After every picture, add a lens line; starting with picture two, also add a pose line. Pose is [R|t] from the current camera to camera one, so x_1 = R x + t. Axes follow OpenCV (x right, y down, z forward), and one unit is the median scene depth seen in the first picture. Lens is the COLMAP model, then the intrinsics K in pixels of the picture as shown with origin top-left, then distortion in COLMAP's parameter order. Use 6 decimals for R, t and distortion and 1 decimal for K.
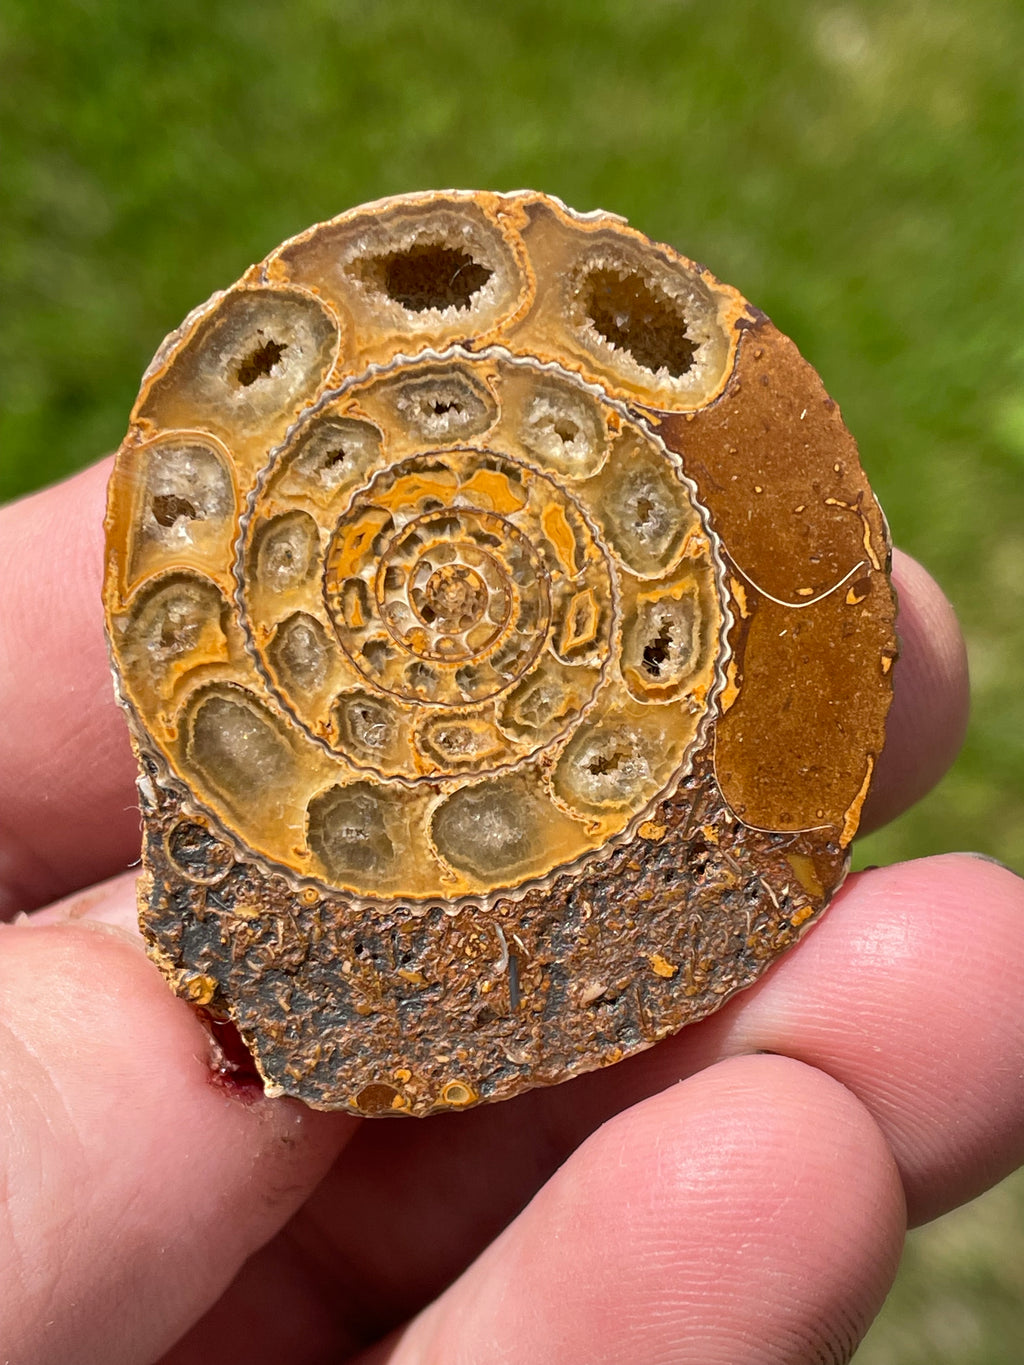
lens RADIAL K [[2367.8, 0, 516.3], [0, 2367.8, 712.4], [0, 0, 1]] dist [0.169768, 0.000000]
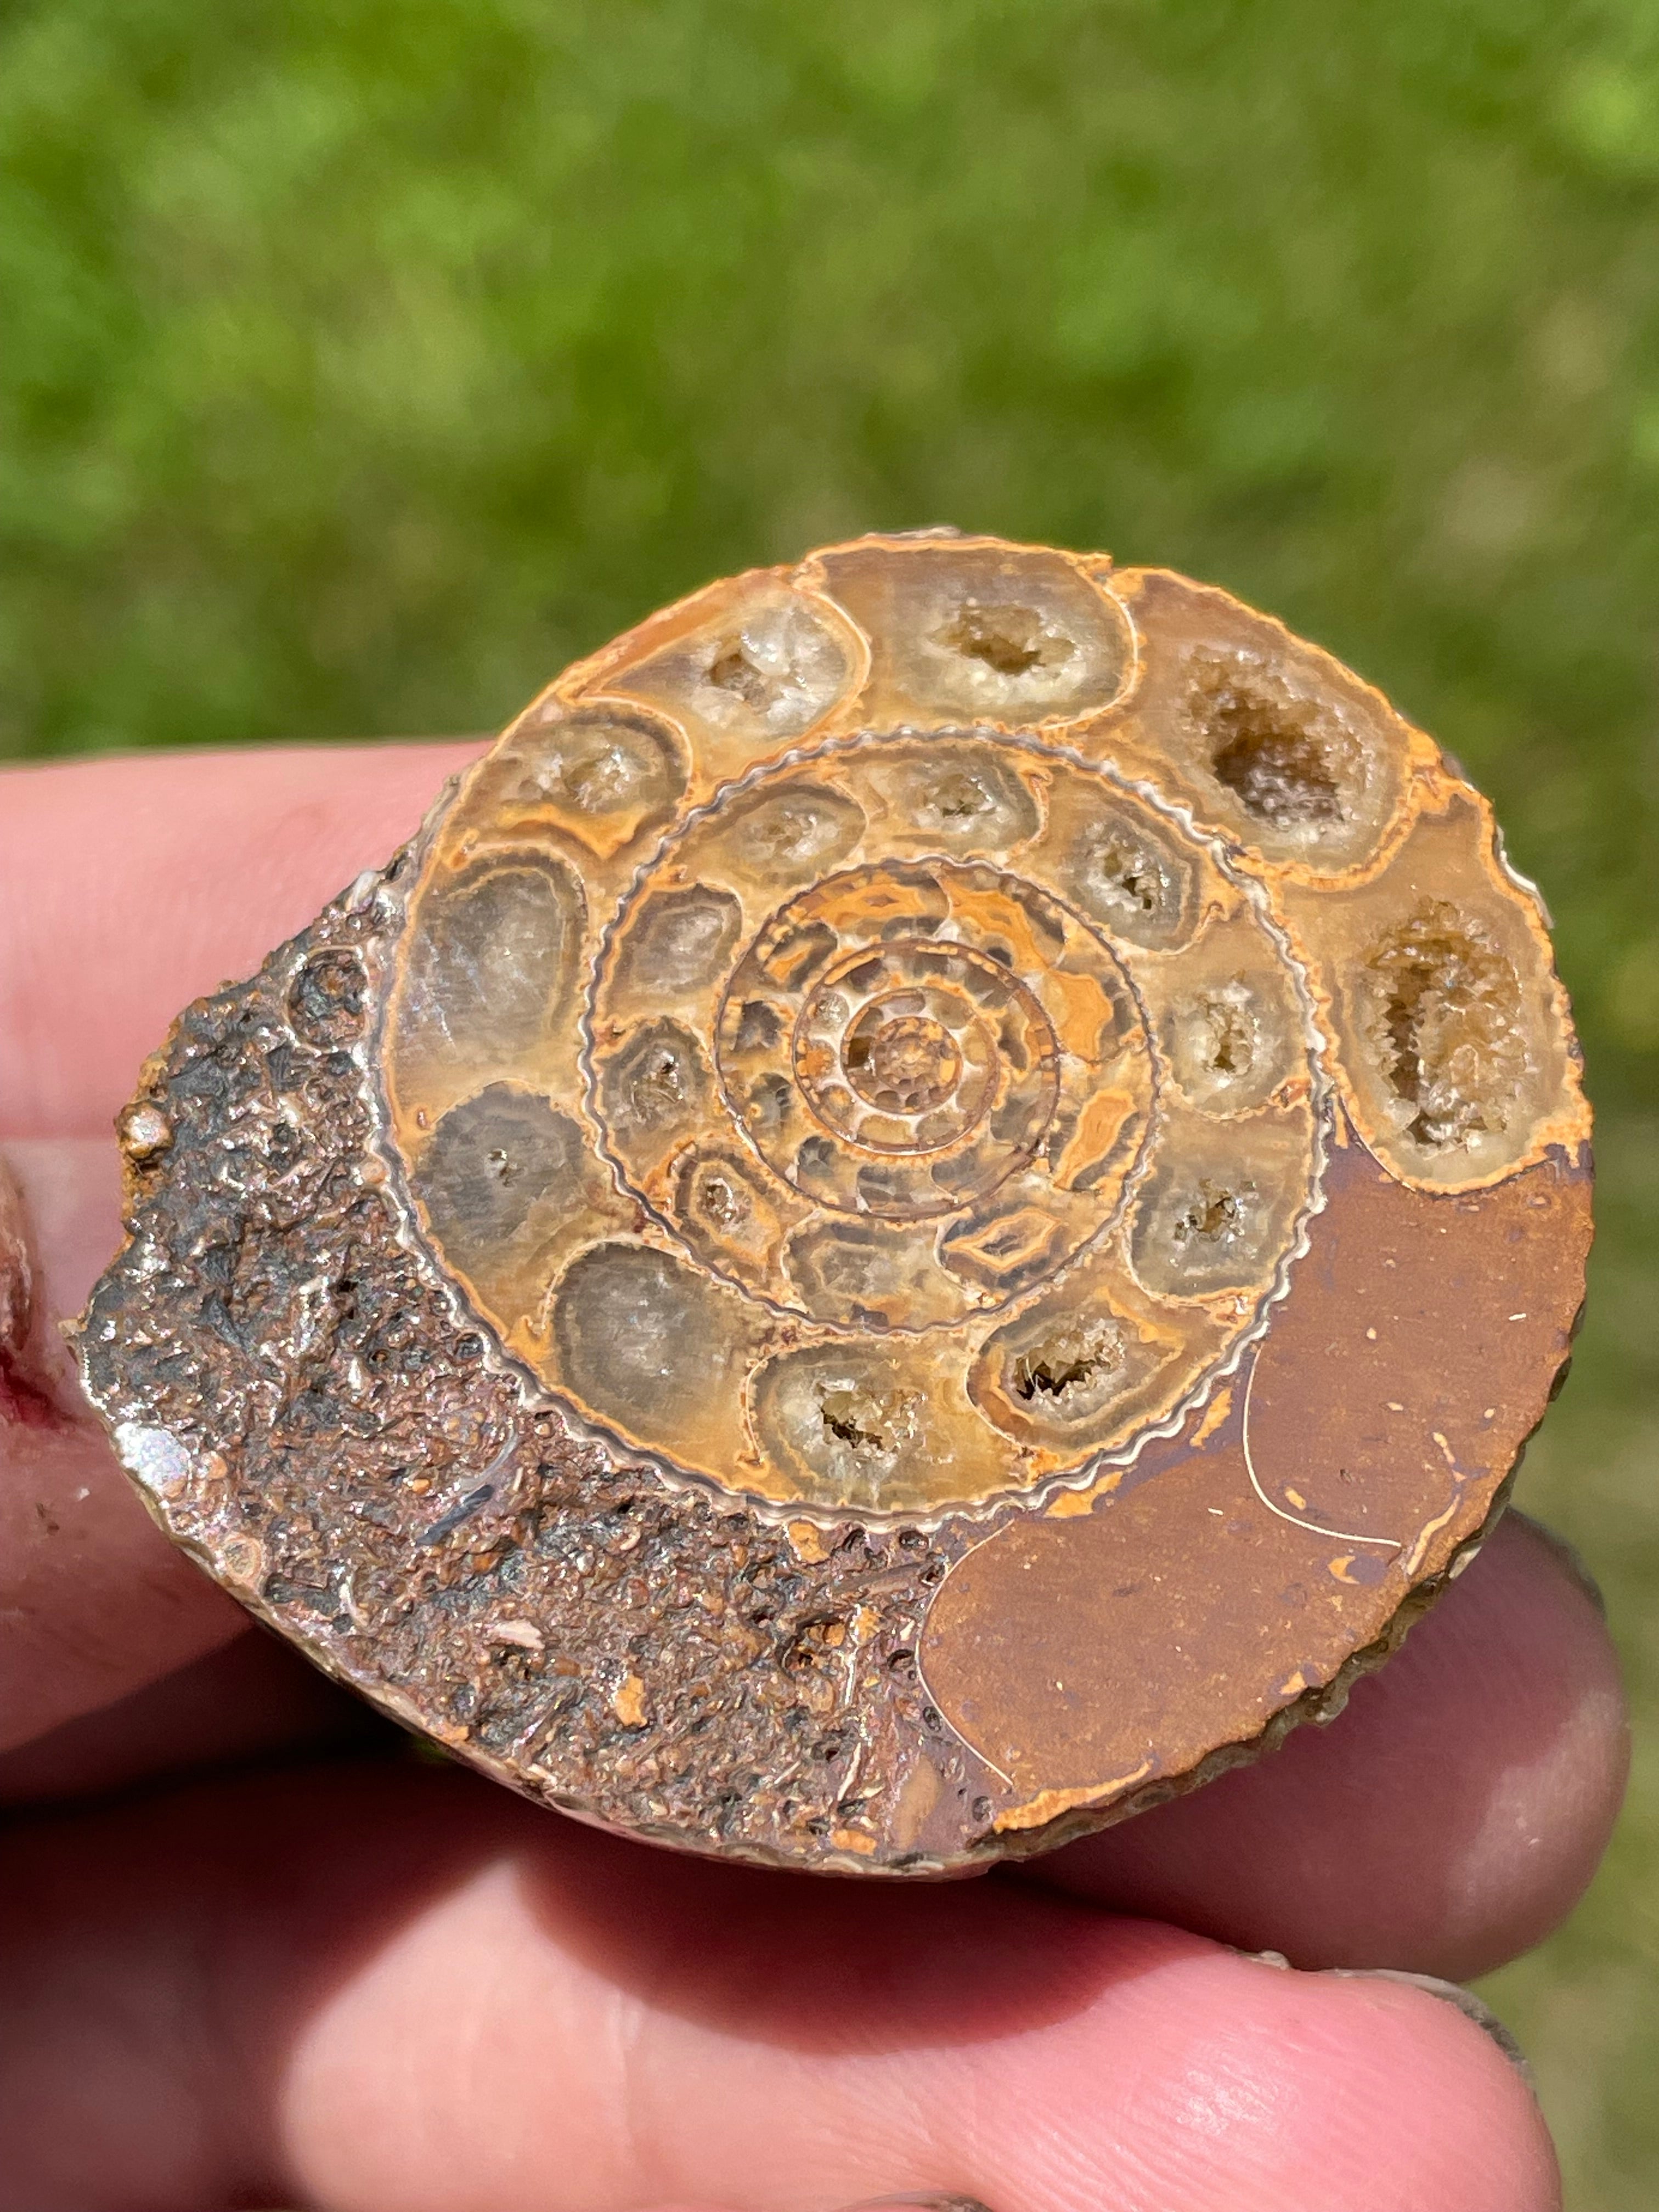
lens RADIAL K [[3837.1, 0, 838.7], [0, 3837.1, 1117.5], [0, 0, 1]] dist [0.169768, 0.000000]
pose [[0.619913, 0.700517, -0.353531, 0.323281], [-0.784508, 0.562477, -0.261087, 0.232142], [0.015957, 0.439199, 0.898248, 0.112850]]
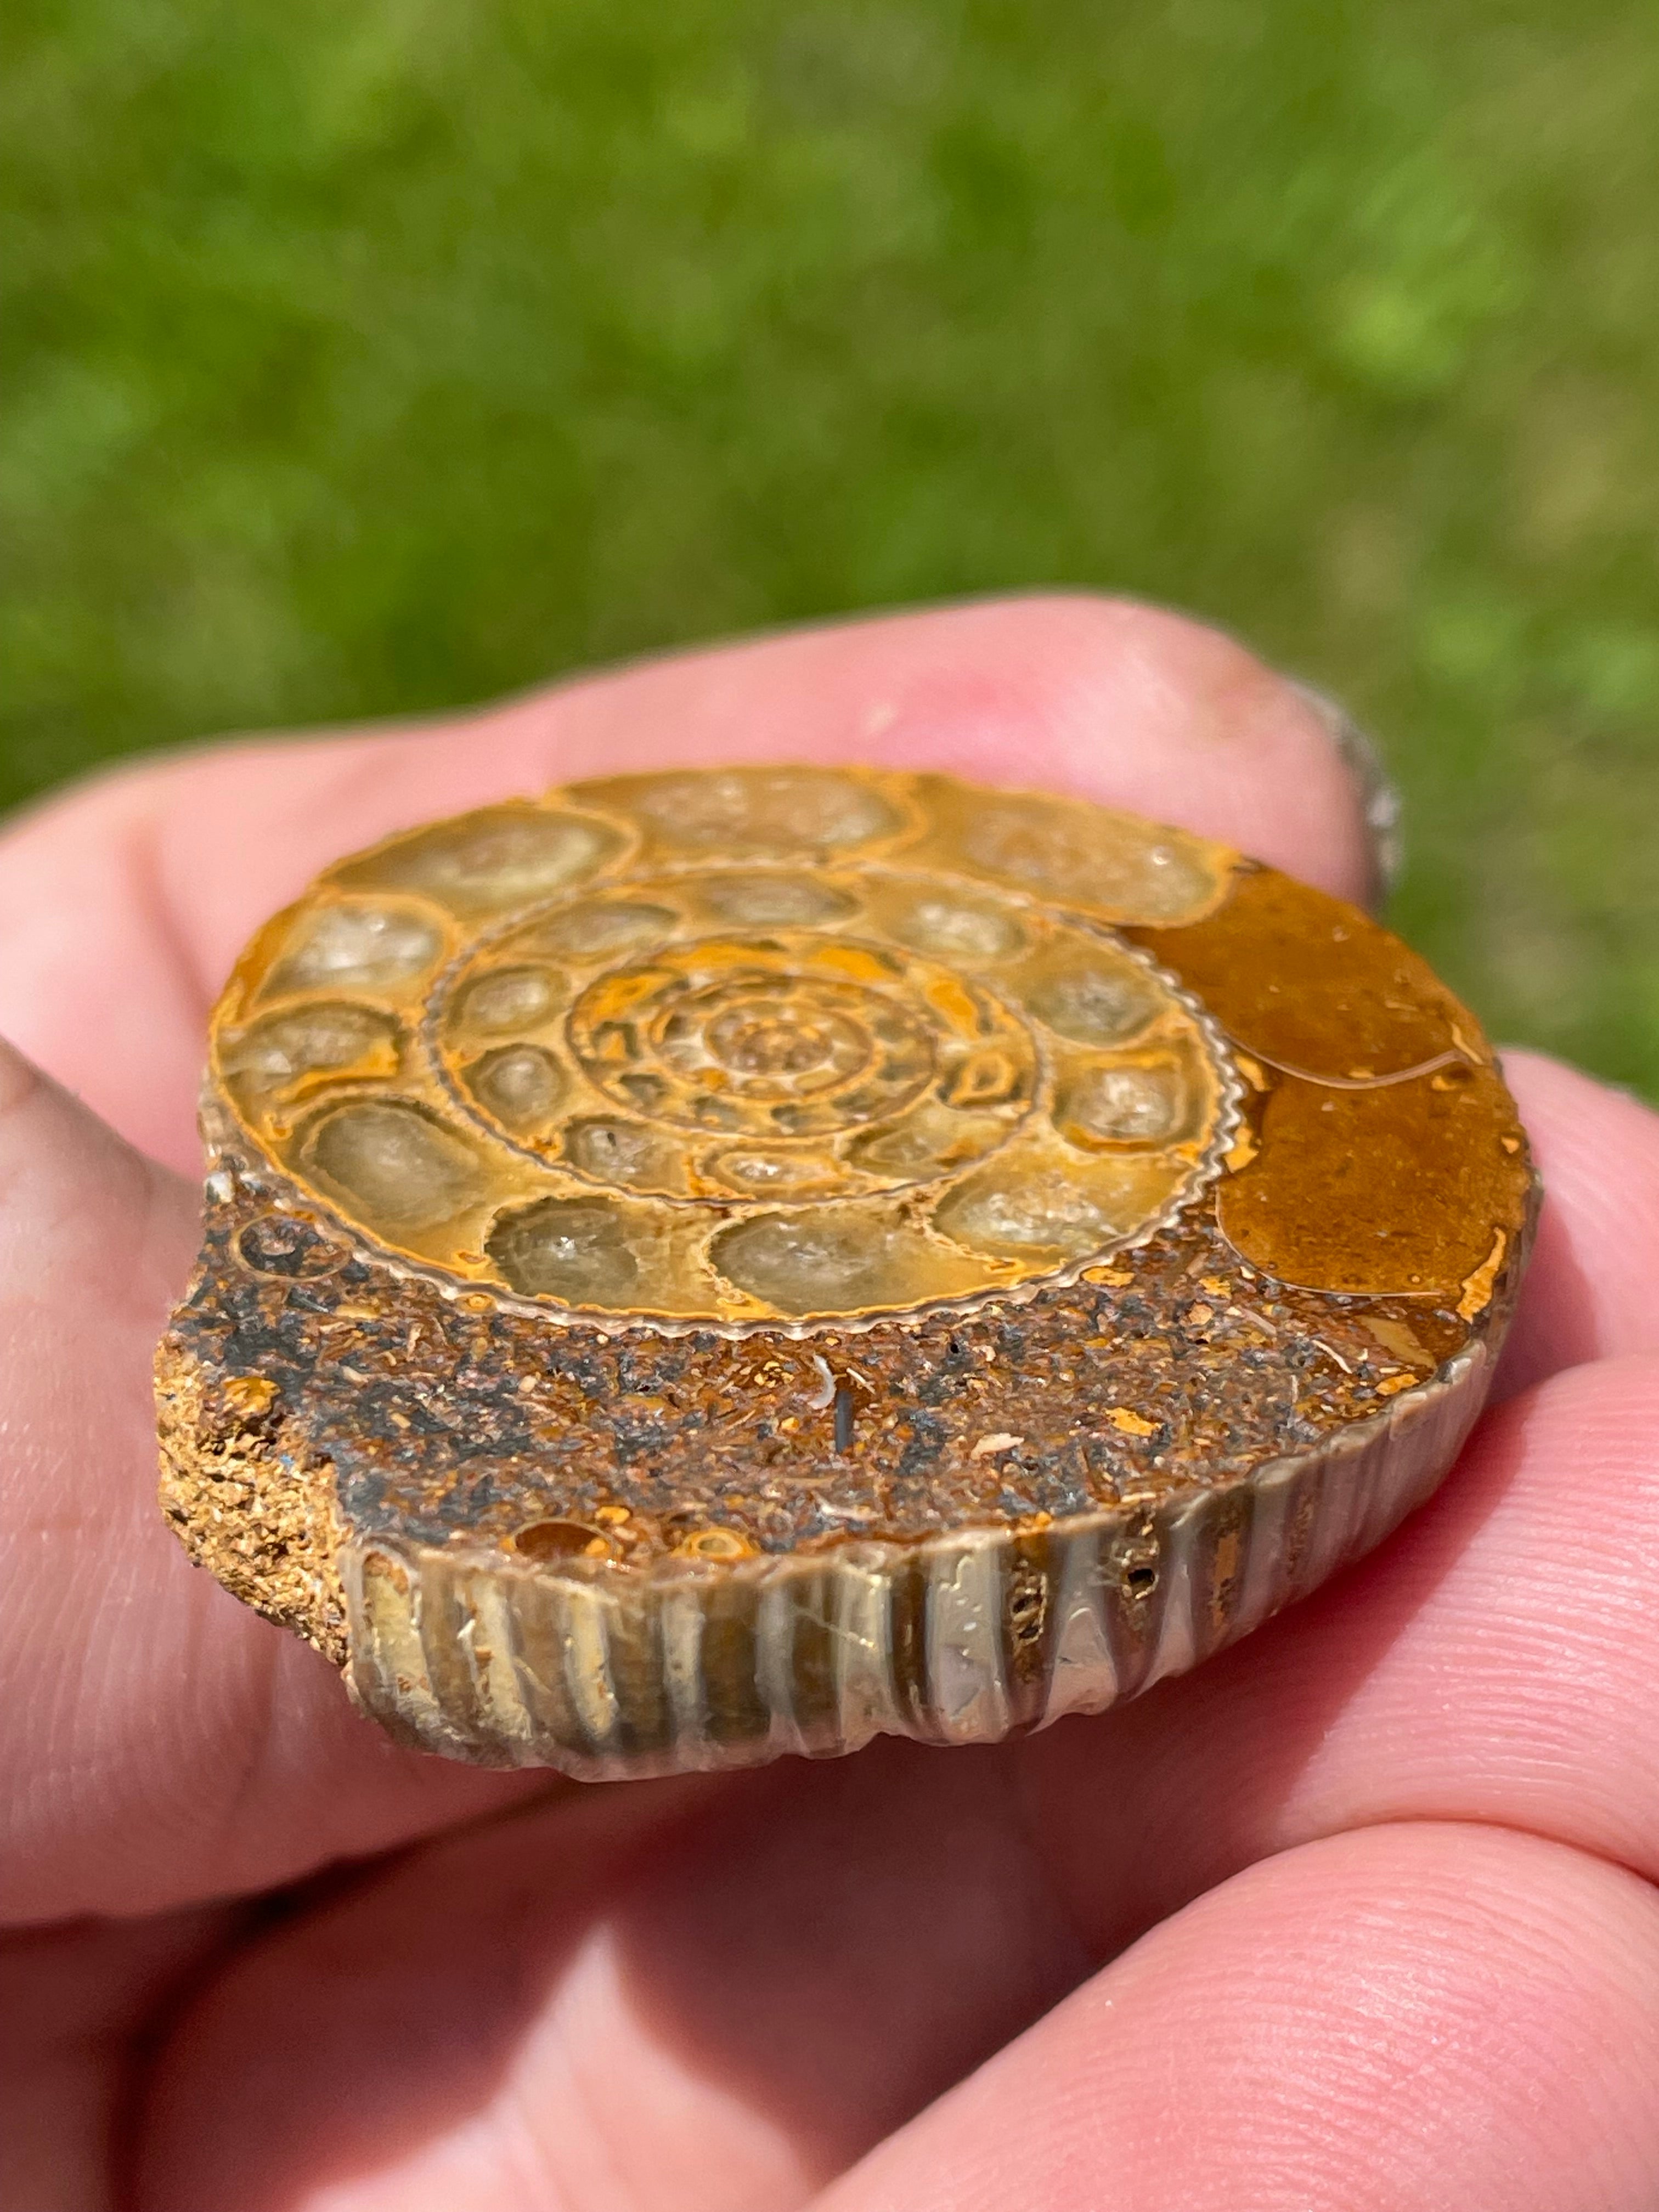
lens RADIAL K [[3837.1, 0, 819.7], [0, 3837.1, 1097.2], [0, 0, 1]] dist [0.169768, 0.000000]
pose [[0.997561, -0.007620, -0.069379, 0.053063], [-0.056945, 0.485914, -0.872150, 0.817381], [0.040358, 0.873974, 0.484295, 0.532656]]
